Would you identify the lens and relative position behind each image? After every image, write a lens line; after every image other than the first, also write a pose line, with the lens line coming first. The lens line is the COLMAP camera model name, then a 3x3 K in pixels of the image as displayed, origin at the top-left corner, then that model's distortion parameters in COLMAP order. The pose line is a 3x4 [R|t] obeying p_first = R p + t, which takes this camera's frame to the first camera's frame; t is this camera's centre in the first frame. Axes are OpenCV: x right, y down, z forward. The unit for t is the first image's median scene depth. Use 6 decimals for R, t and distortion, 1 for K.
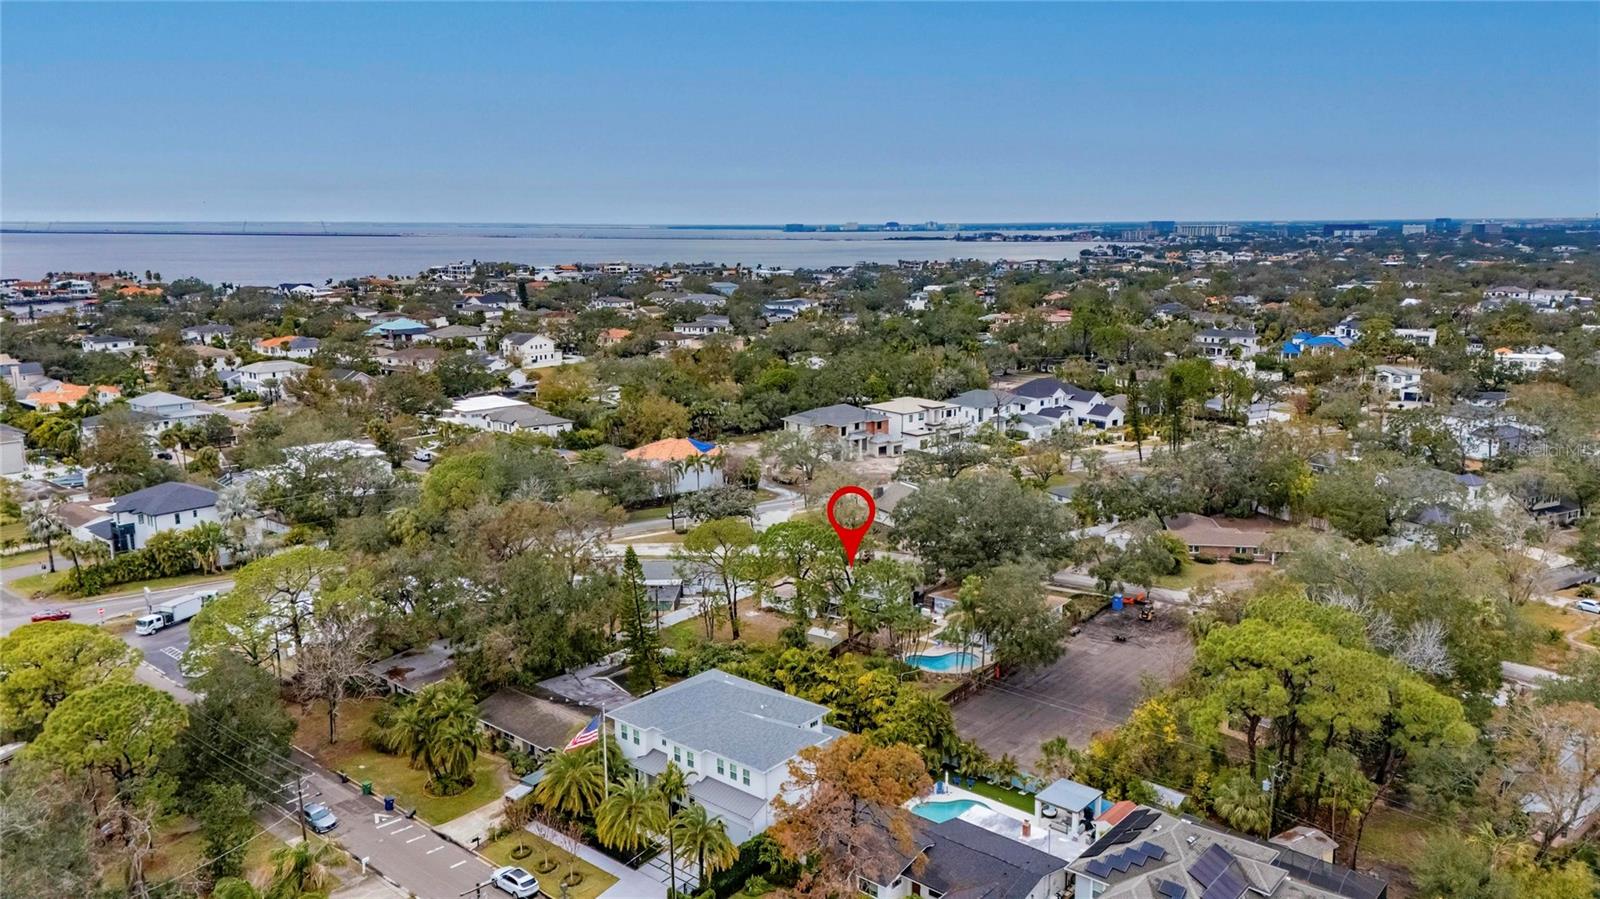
lens RADIAL K [[1178.7, 0, 800.0], [0, 1178.7, 449.5], [0, 0, 1]] dist [0.103536, -0.102449]
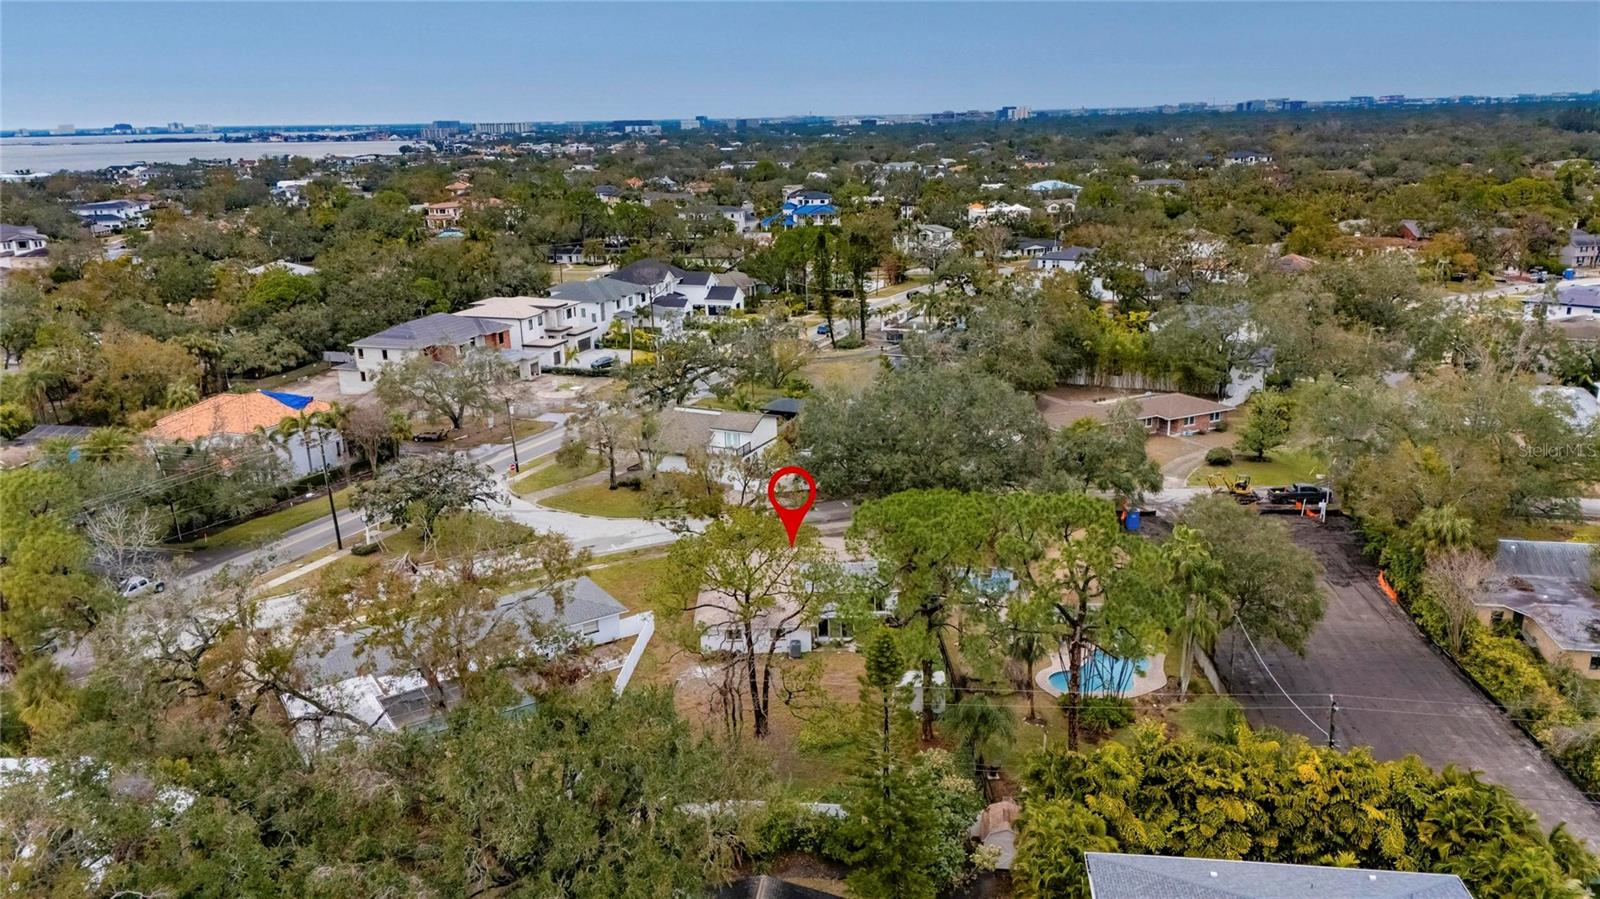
lens RADIAL K [[1178.7, 0, 800.0], [0, 1178.7, 449.5], [0, 0, 1]] dist [0.103536, -0.102449]
pose [[0.836049, -0.164767, 0.523330, -0.147078], [0.124317, 0.985923, 0.111807, -0.010469], [-0.534385, -0.028417, 0.844763, 0.268161]]
